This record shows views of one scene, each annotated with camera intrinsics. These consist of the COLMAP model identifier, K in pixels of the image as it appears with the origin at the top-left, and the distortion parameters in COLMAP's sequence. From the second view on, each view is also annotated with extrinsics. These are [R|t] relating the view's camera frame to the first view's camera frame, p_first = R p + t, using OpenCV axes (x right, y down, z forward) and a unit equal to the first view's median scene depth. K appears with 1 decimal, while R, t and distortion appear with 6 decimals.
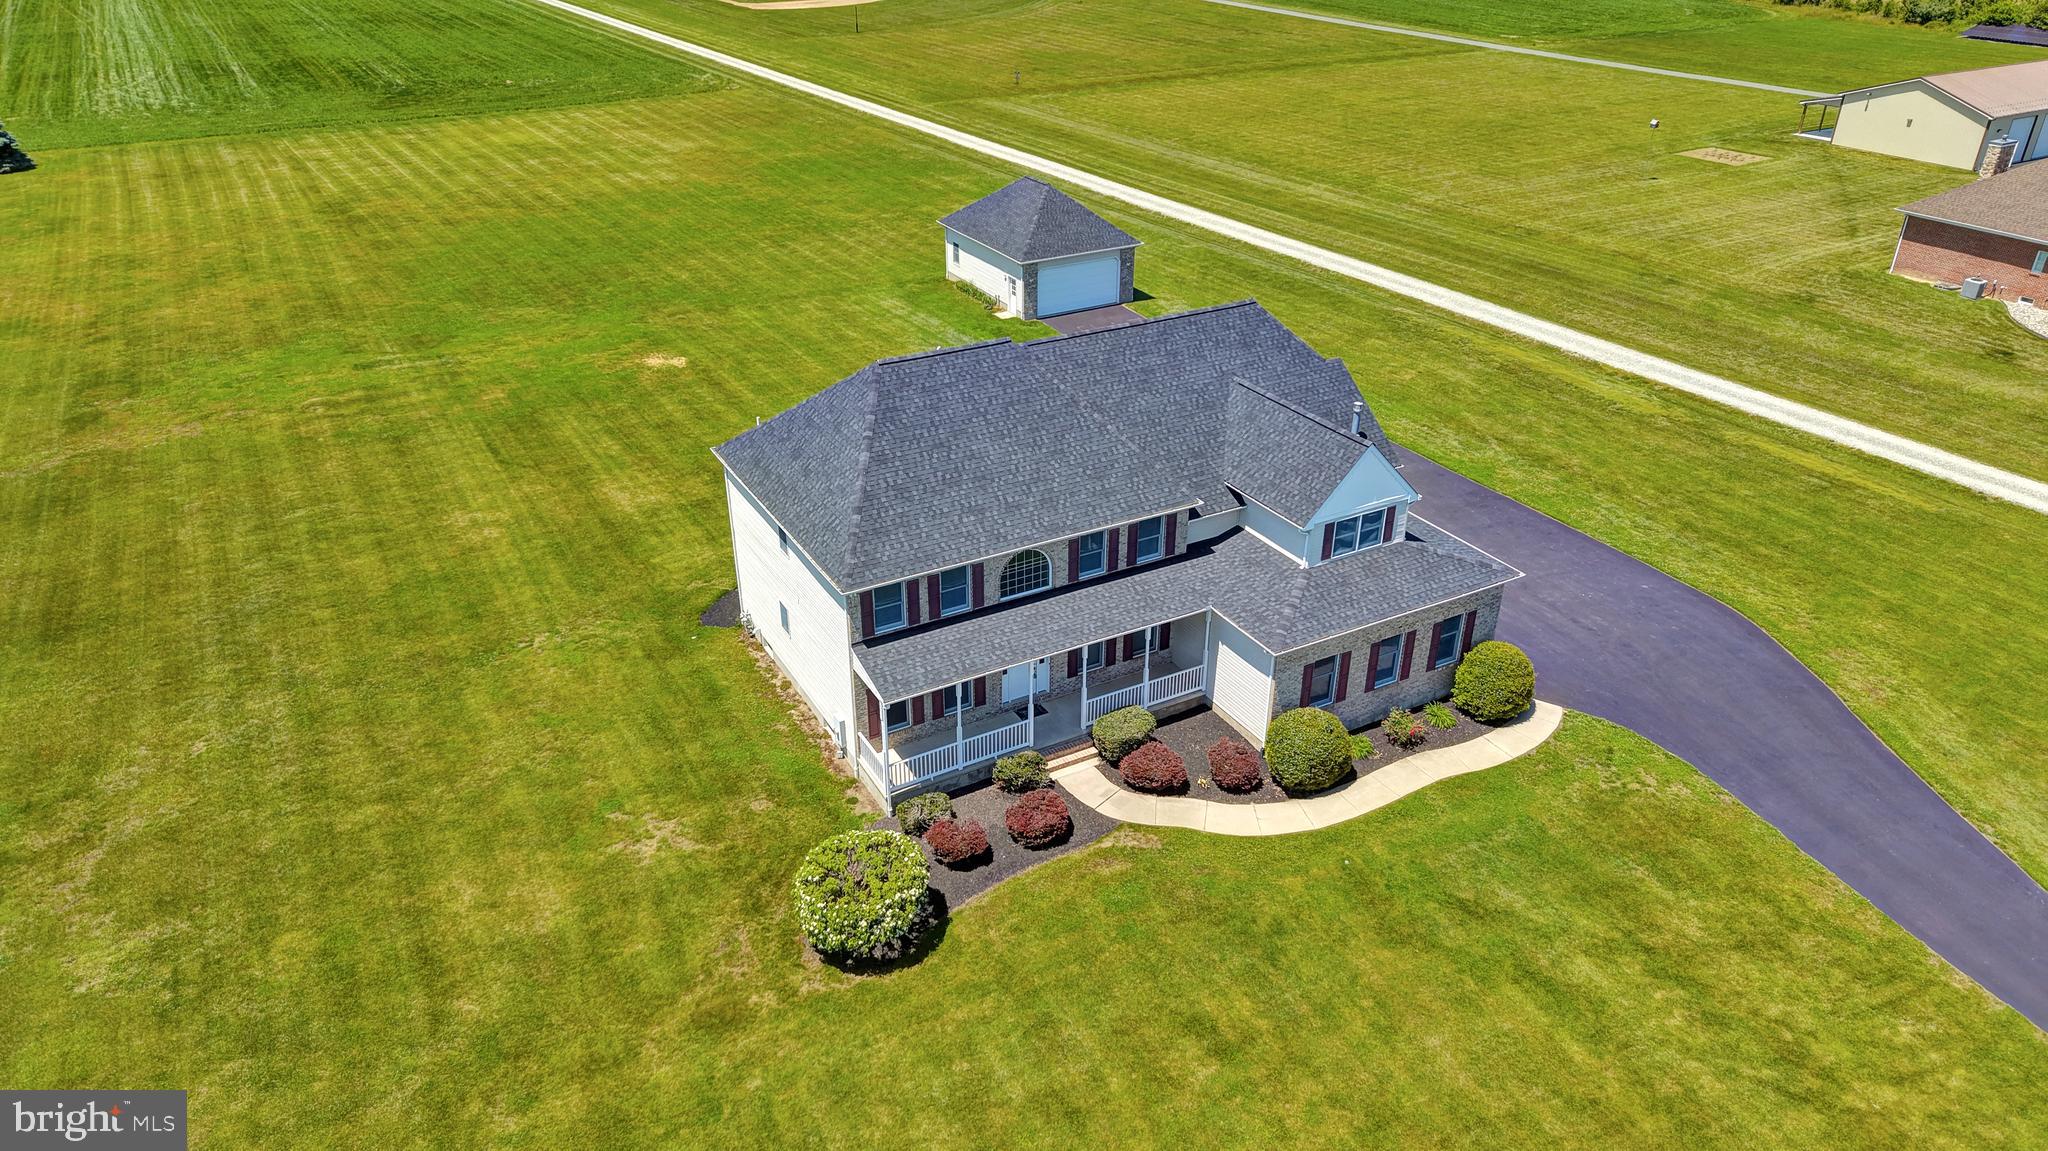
lens RADIAL K [[1357.9, 0, 1018.8], [0, 1357.9, 580.7], [0, 0, 1]] dist [0.053317, -0.059043]
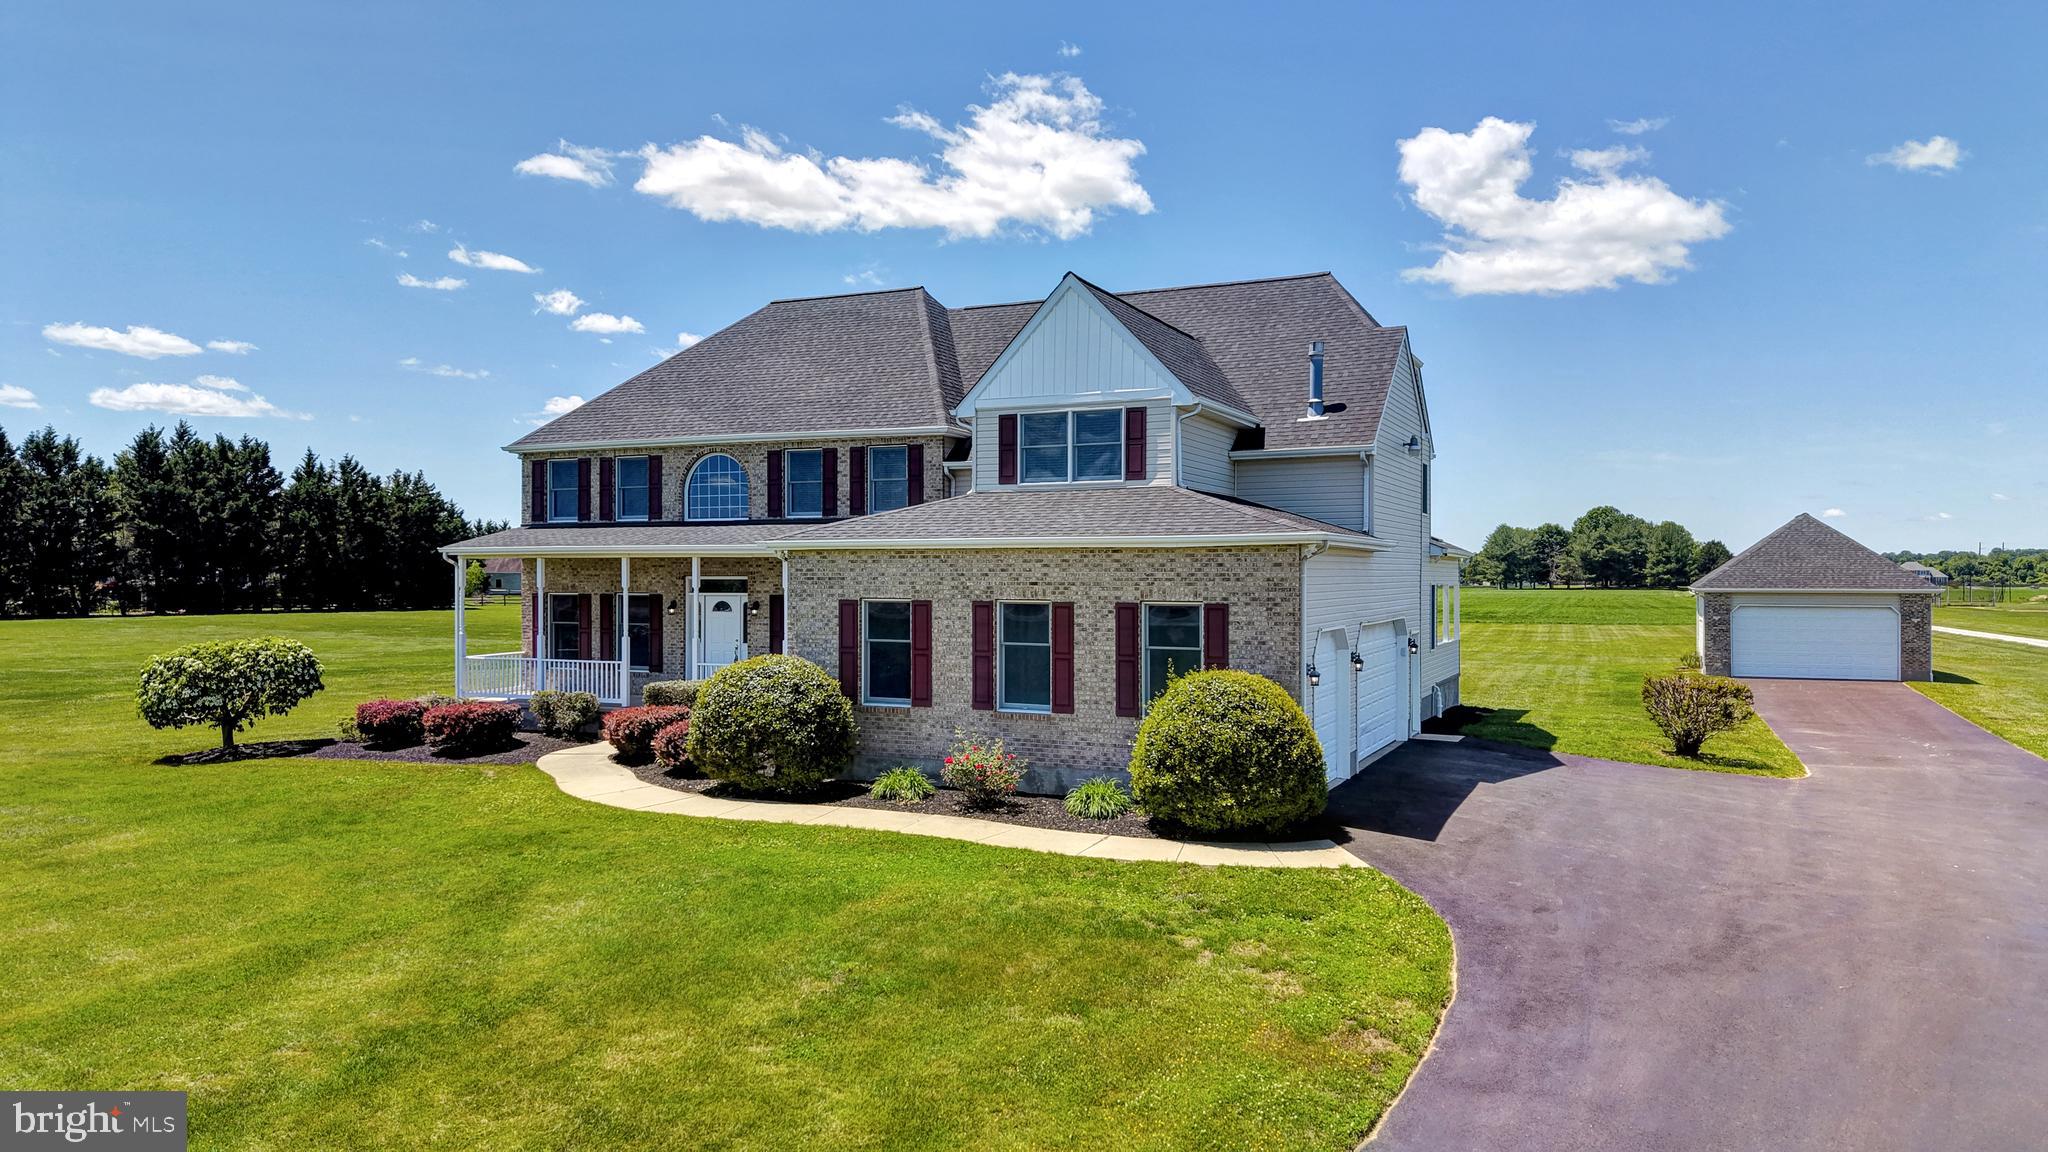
lens RADIAL K [[1357.9, 0, 1018.8], [0, 1357.9, 581.2], [0, 0, 1]] dist [0.053317, -0.059043]
pose [[0.584597, 0.005665, -0.811304, 0.696504], [-0.391993, 0.877487, -0.276330, 0.178263], [0.710343, 0.479567, 0.515197, 0.724933]]
